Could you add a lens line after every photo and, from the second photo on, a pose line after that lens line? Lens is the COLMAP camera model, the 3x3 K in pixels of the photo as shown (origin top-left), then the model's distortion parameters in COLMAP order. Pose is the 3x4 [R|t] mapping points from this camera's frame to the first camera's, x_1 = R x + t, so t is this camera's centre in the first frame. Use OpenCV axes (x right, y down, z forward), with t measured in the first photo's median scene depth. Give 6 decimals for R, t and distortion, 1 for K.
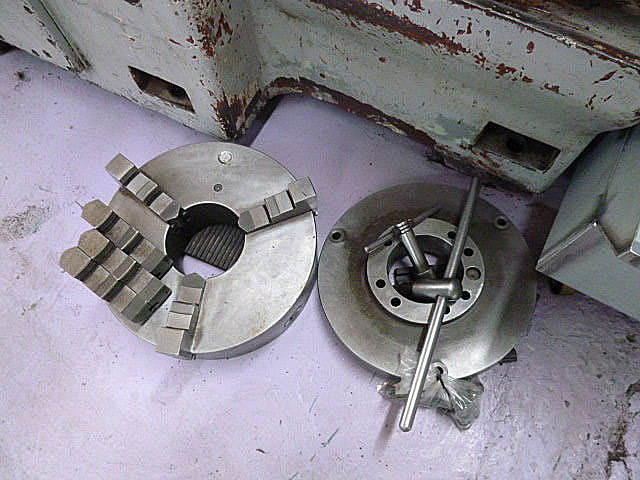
lens RADIAL K [[481.1, 0, 321.6], [0, 481.1, 242.6], [0, 0, 1]] dist [-0.027824, 0.001986]
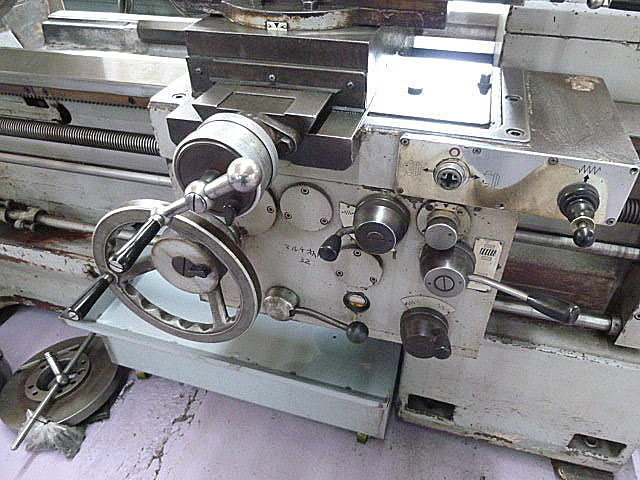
lens RADIAL K [[481.1, 0, 321.6], [0, 481.1, 242.6], [0, 0, 1]] dist [-0.027824, 0.001986]
pose [[0.977660, -0.145469, 0.151724, 1.031749], [0.198574, 0.875877, -0.439781, 0.631752], [-0.068917, 0.460084, 0.885196, -0.977080]]
